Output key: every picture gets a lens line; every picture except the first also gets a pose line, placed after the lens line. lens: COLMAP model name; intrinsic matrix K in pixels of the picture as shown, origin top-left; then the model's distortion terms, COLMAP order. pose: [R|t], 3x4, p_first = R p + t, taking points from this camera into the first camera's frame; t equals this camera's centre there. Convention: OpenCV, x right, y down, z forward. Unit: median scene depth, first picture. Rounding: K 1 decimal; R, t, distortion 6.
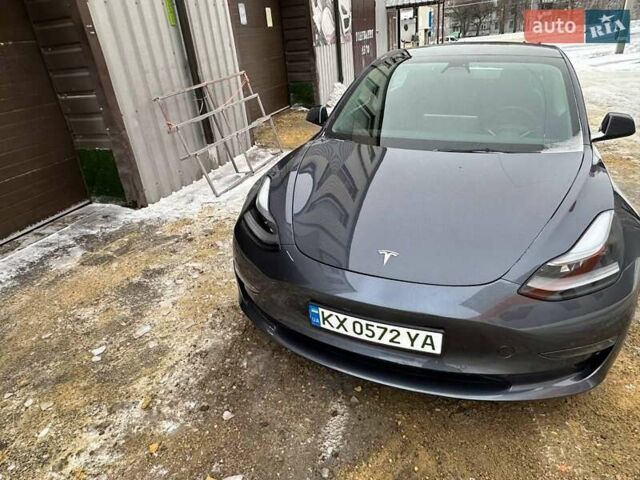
lens RADIAL K [[402.5, 0, 316.7], [0, 402.5, 238.5], [0, 0, 1]] dist [-0.002085, -0.002304]
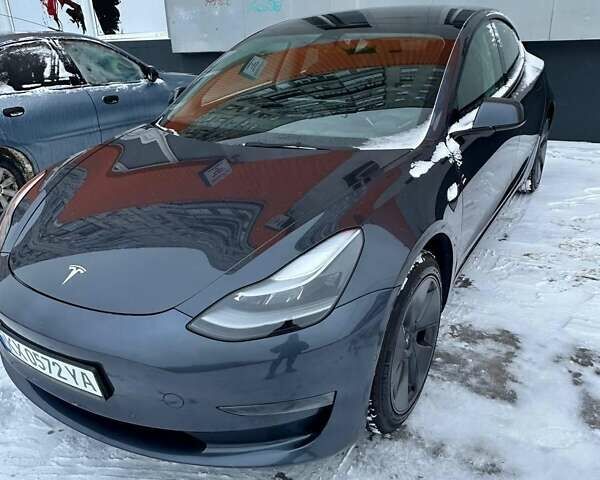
lens RADIAL K [[479.5, 0, 298.8], [0, 479.5, 237.6], [0, 0, 1]] dist [0.008170, 0.002903]
pose [[0.989379, 0.041725, -0.139239, 0.613244], [-0.042813, 0.999071, -0.004827, -0.034501], [0.138908, 0.010737, 0.990247, 0.067877]]
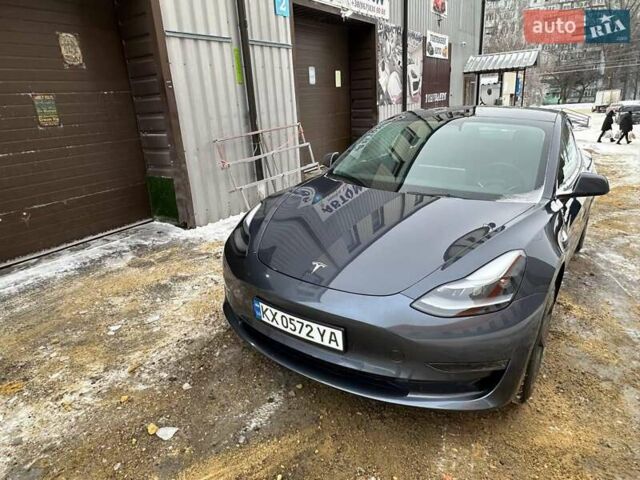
lens RADIAL K [[402.5, 0, 319.6], [0, 402.5, 240.9], [0, 0, 1]] dist [-0.002085, -0.002304]
pose [[0.976727, 0.101980, -0.188694, 0.322792], [-0.123759, 0.986476, -0.107464, 0.077528], [0.175182, 0.128316, 0.976138, -0.159559]]
